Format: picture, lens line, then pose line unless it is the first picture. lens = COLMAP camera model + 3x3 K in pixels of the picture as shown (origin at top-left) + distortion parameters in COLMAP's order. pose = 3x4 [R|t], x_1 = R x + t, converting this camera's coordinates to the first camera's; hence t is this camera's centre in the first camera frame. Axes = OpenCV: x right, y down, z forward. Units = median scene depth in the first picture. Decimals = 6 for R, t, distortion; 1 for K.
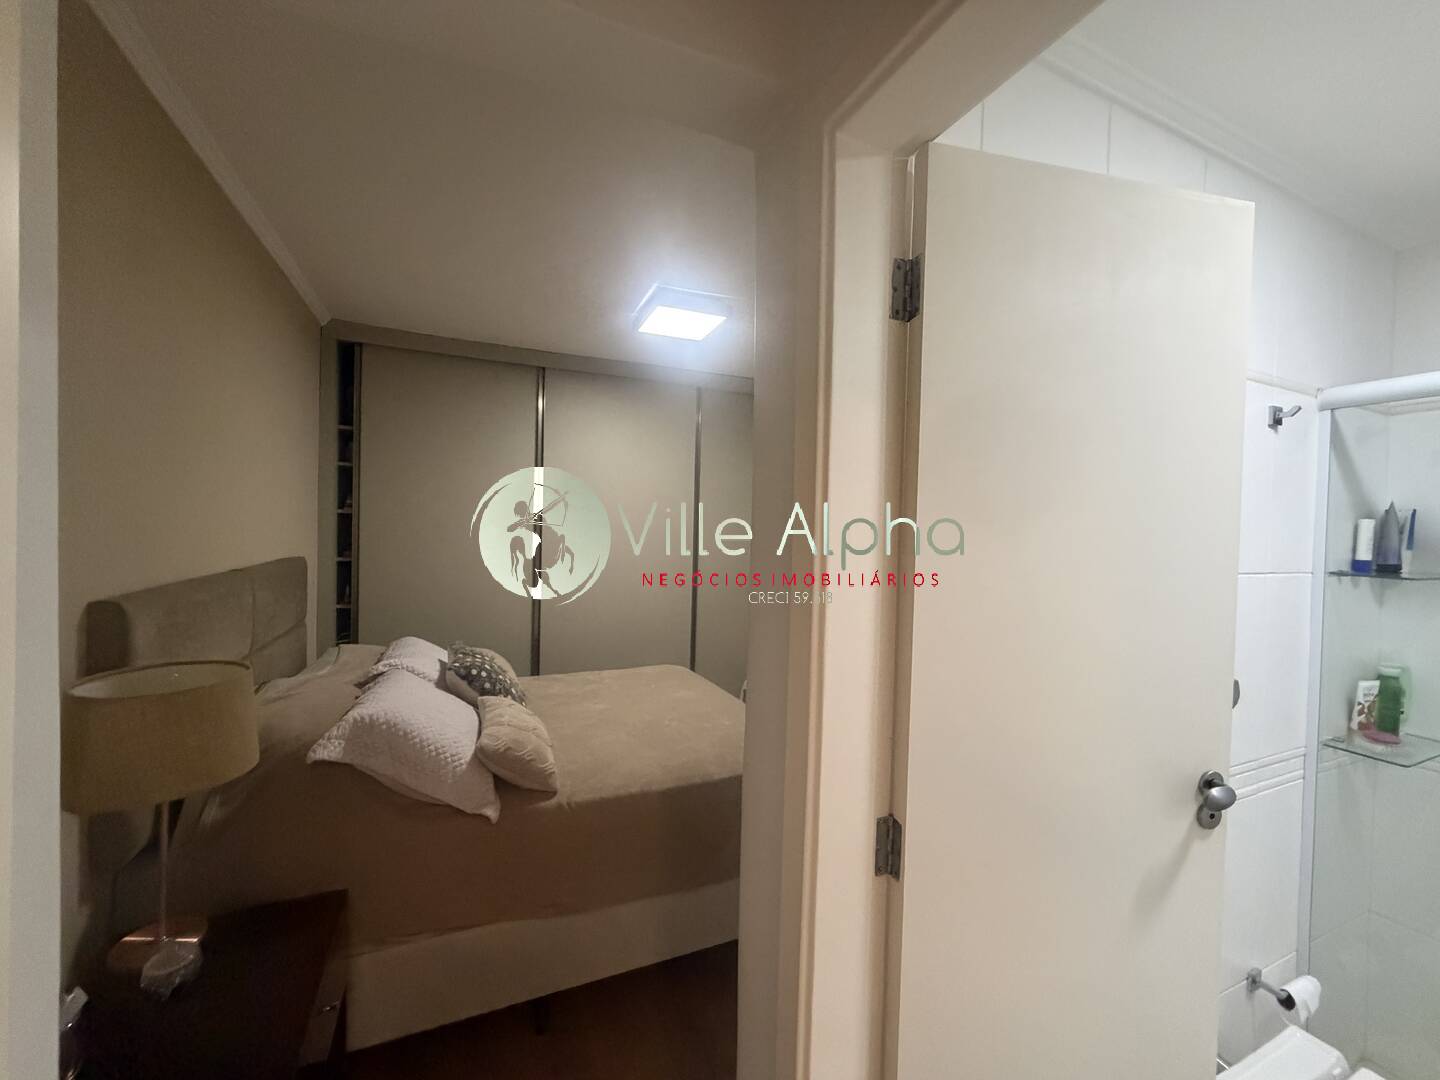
lens RADIAL K [[573.7, 0, 722.3], [0, 573.7, 540.0], [0, 0, 1]] dist [-0.004103, 0.001611]
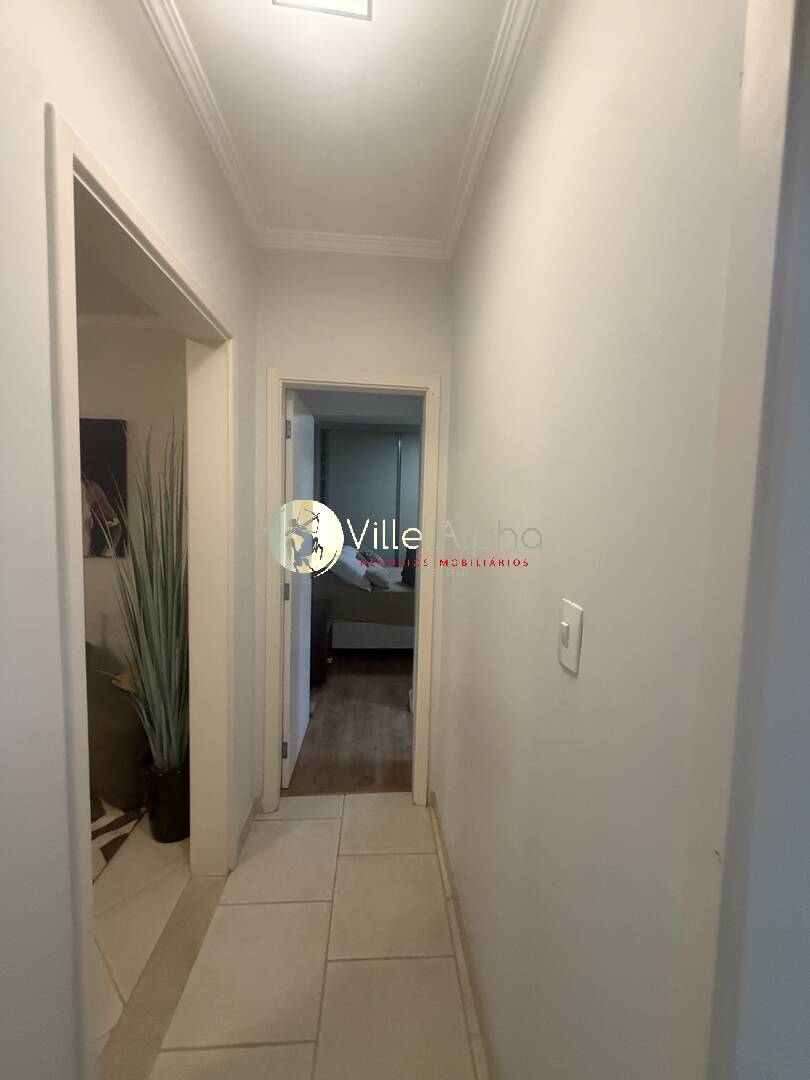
lens RADIAL K [[430.3, 0, 406.2], [0, 430.3, 537.8], [0, 0, 1]] dist [-0.004103, 0.001611]
pose [[0.940734, 0.032638, -0.337572, 0.263053], [-0.011579, 0.997869, 0.064210, 0.005261], [0.338949, -0.056496, 0.939107, -0.521314]]
